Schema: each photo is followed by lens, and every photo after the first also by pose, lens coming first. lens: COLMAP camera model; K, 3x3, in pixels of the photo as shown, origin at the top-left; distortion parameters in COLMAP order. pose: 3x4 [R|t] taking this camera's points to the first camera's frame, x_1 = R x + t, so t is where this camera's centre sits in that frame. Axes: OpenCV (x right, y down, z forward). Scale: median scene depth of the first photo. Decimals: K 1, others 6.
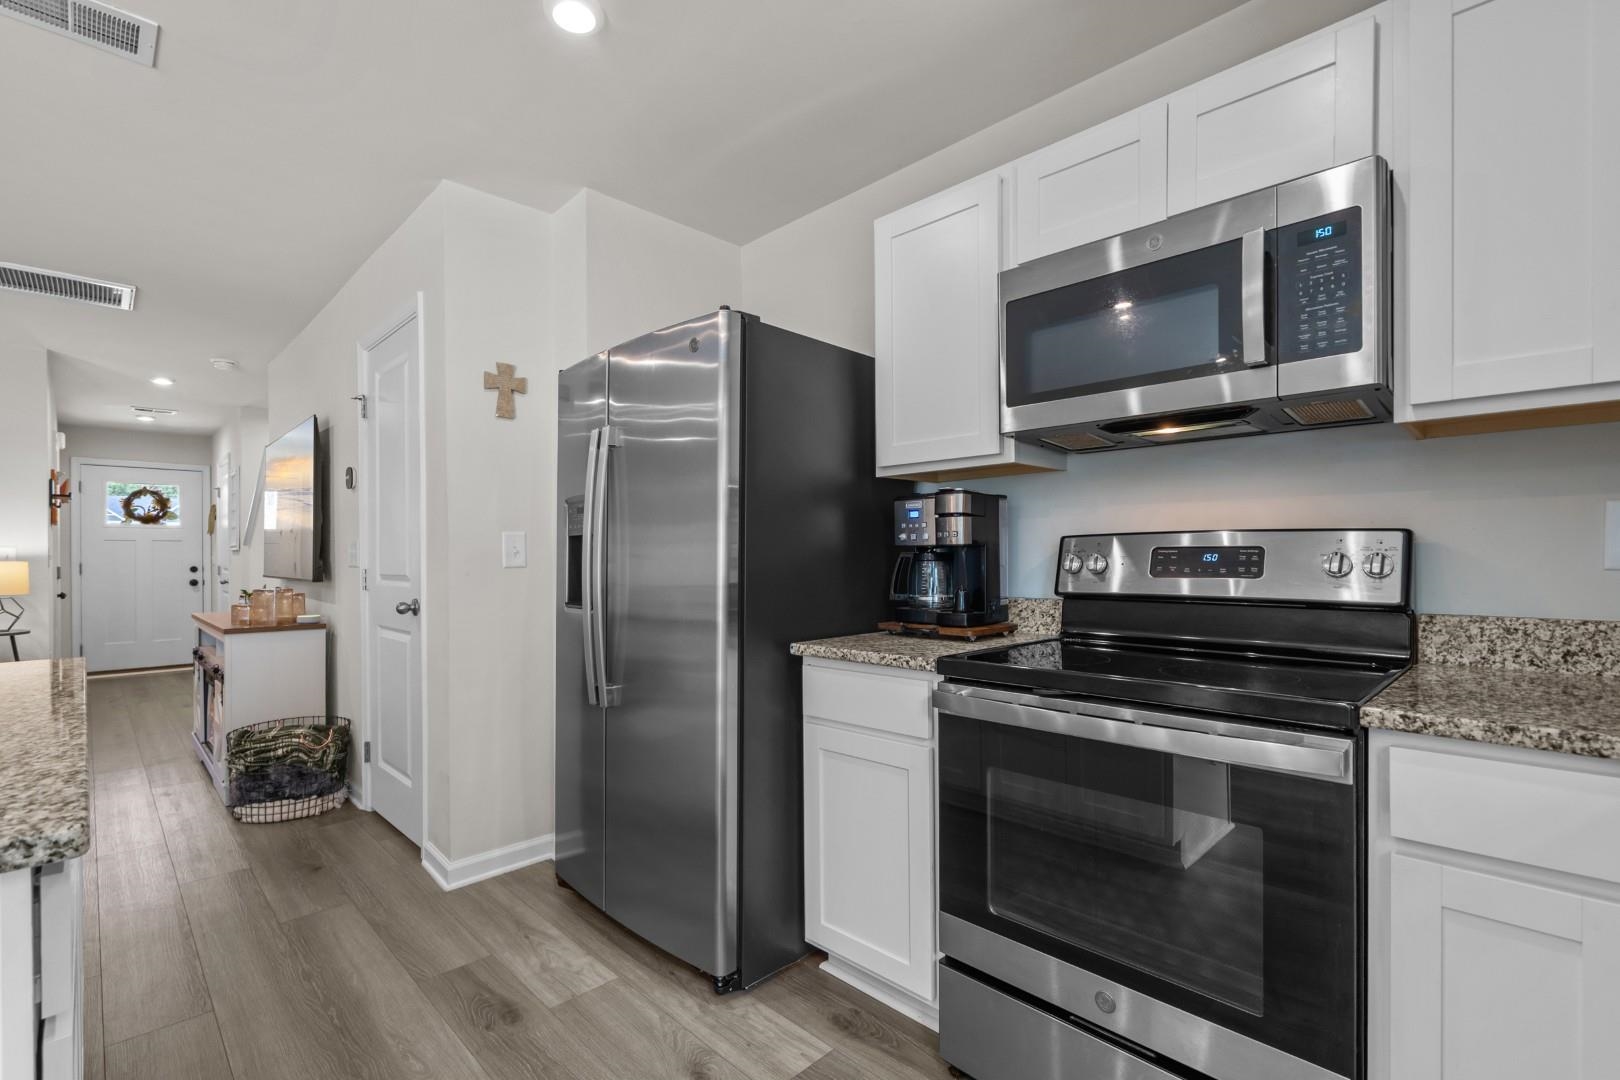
lens RADIAL K [[734.1, 0, 810.1], [0, 734.1, 556.9], [0, 0, 1]] dist [-0.004682, -0.000233]
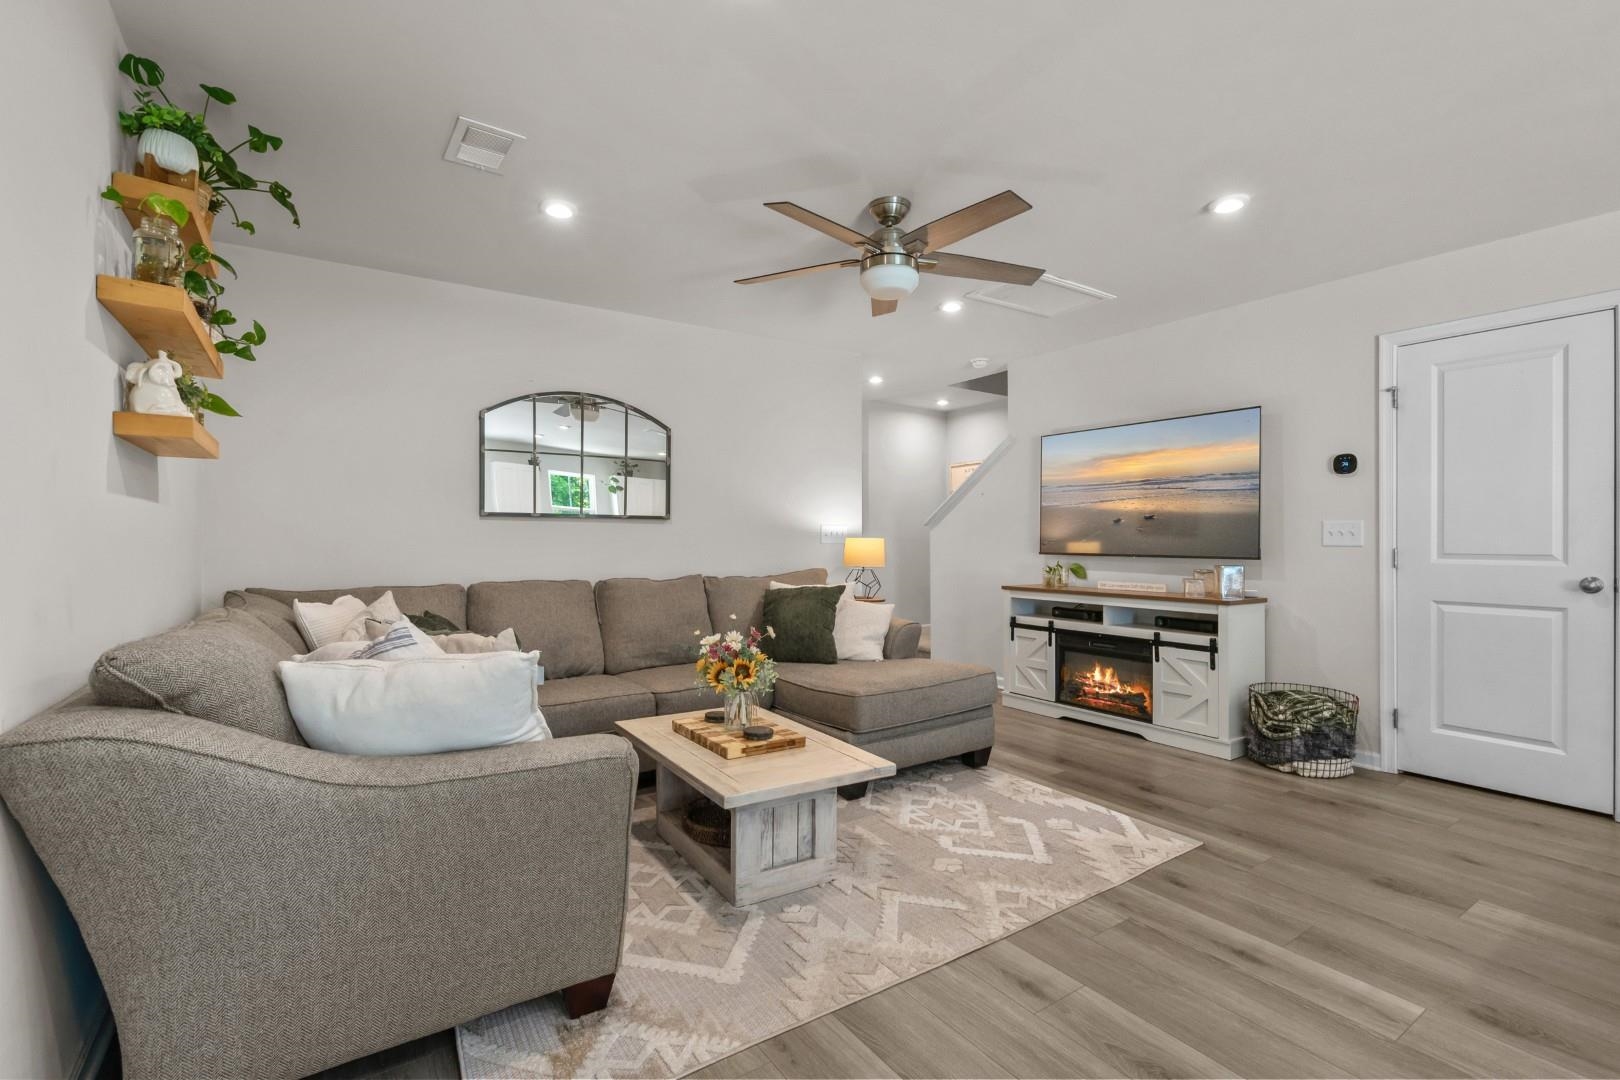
lens RADIAL K [[725.8, 0, 808.5], [0, 725.8, 541.3], [0, 0, 1]] dist [-0.003519, -0.000248]
pose [[0.982752, 0.010428, -0.184632, -1.813696], [-0.010049, 0.999945, 0.002989, 0.016668], [0.184653, -0.001082, 0.982803, -0.295059]]
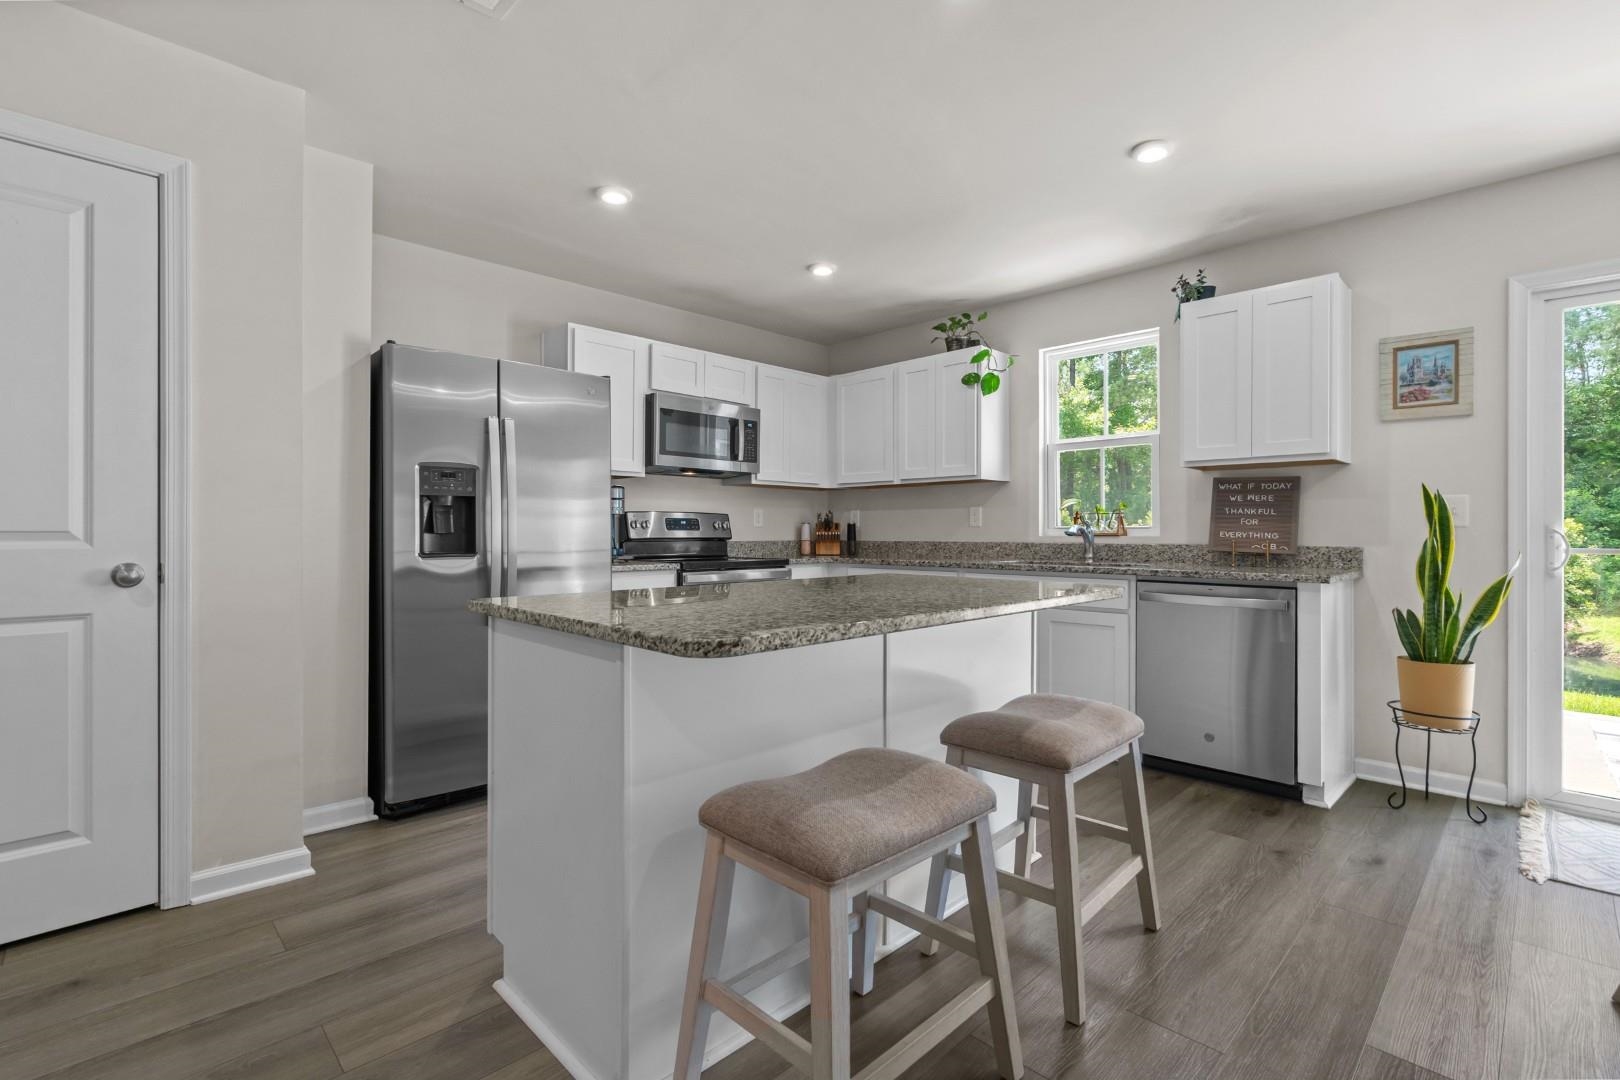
lens RADIAL K [[738.0, 0, 815.5], [0, 738.0, 528.6], [0, 0, 1]] dist [-0.001789, -0.000082]
pose [[-0.002048, 0.012300, 0.999922, -1.561426], [0.002418, 0.999921, -0.012295, 0.042032], [-0.999995, 0.002393, -0.002077, 0.412062]]
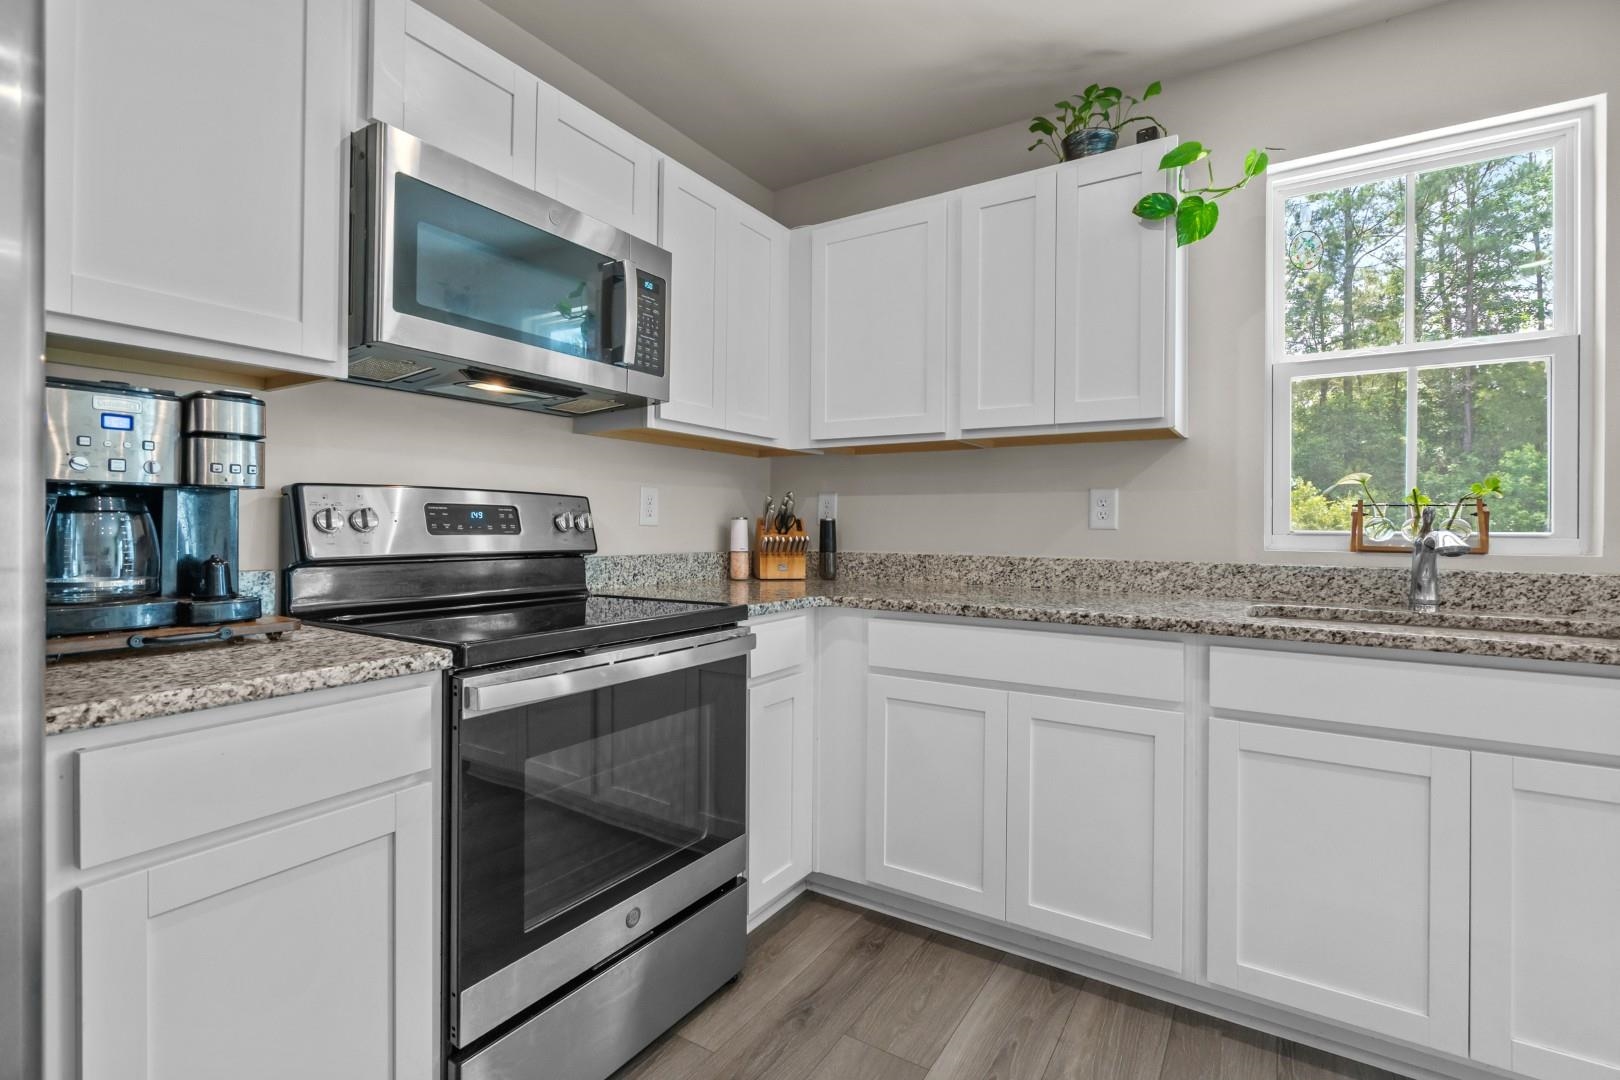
lens RADIAL K [[740.1, 0, 818.0], [0, 740.1, 522.2], [0, 0, 1]] dist [-0.002184, 0.000319]
pose [[-0.229405, 0.010149, 0.973278, -0.441699], [-0.003116, 0.999933, -0.011161, 0.016146], [-0.973326, -0.005593, -0.229358, 0.587302]]
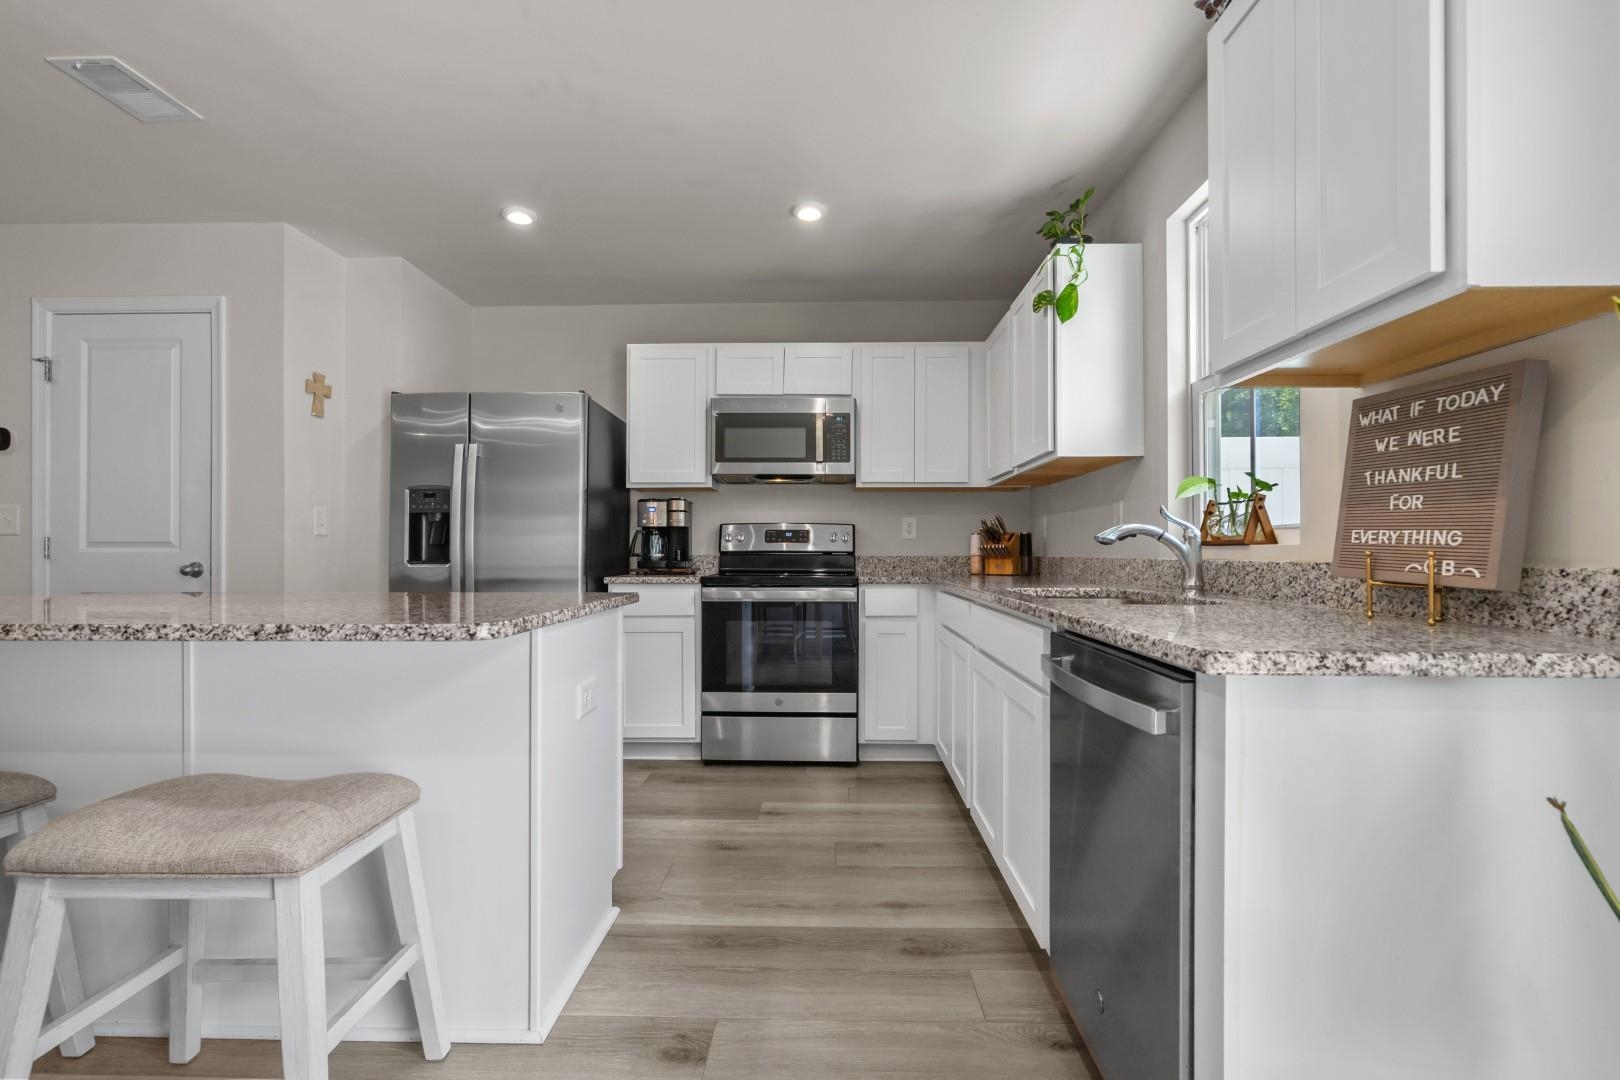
lens RADIAL K [[733.6, 0, 809.9], [0, 733.6, 545.6], [0, 0, 1]] dist [-0.001464, 0.000264]
pose [[0.723468, 0.014449, 0.690206, -0.787040], [-0.004298, 0.999856, -0.016425, 0.056874], [-0.690344, 0.008917, 0.723426, -0.574788]]
